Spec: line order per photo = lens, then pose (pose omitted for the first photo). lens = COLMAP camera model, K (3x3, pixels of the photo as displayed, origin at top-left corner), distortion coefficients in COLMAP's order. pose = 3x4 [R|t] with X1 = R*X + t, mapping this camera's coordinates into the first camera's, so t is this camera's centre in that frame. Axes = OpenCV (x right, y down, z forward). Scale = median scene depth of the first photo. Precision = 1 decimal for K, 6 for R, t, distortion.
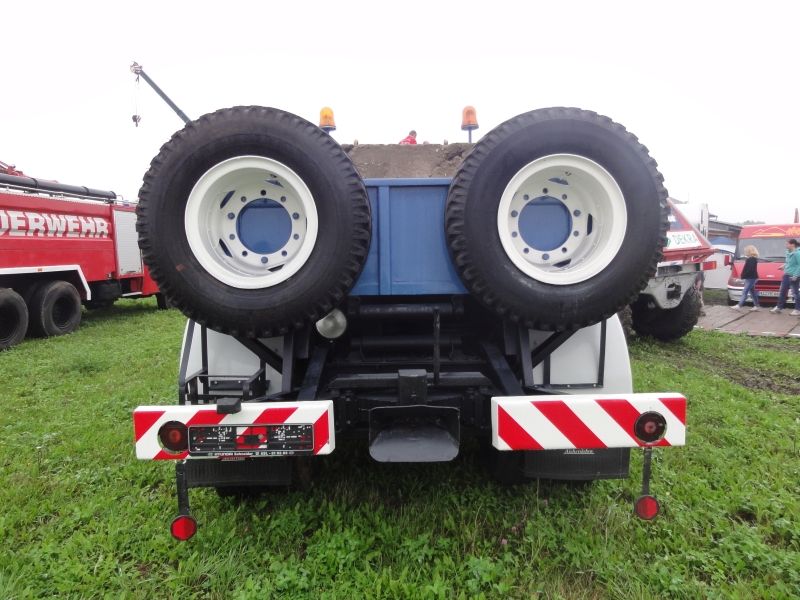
lens RADIAL K [[564.4, 0, 400.0], [0, 564.4, 300.0], [0, 0, 1]] dist [-0.003084, 0.003522]
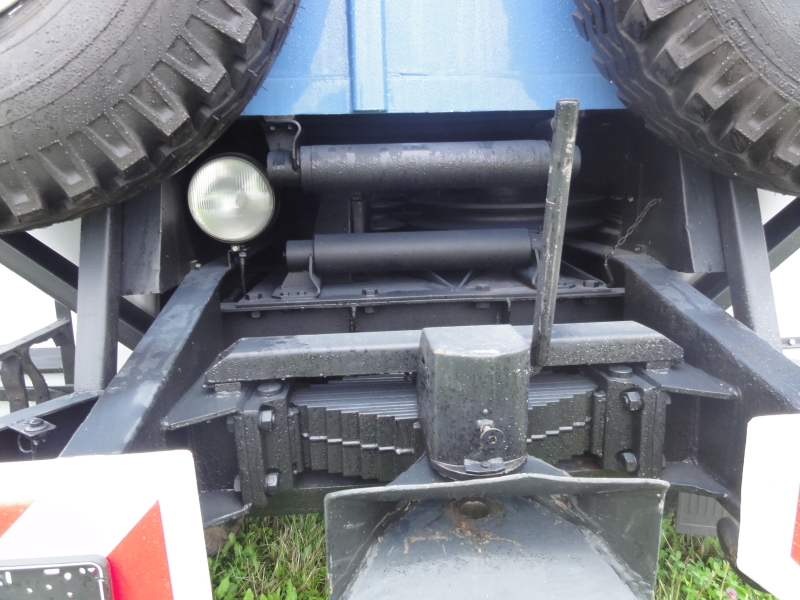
lens RADIAL K [[564.4, 0, 400.0], [0, 564.4, 300.0], [0, 0, 1]] dist [-0.003084, 0.003522]
pose [[0.999041, -0.021741, 0.038006, -0.023571], [0.016318, 0.990356, 0.137582, 0.059918], [-0.040631, -0.136829, 0.989761, 0.631118]]
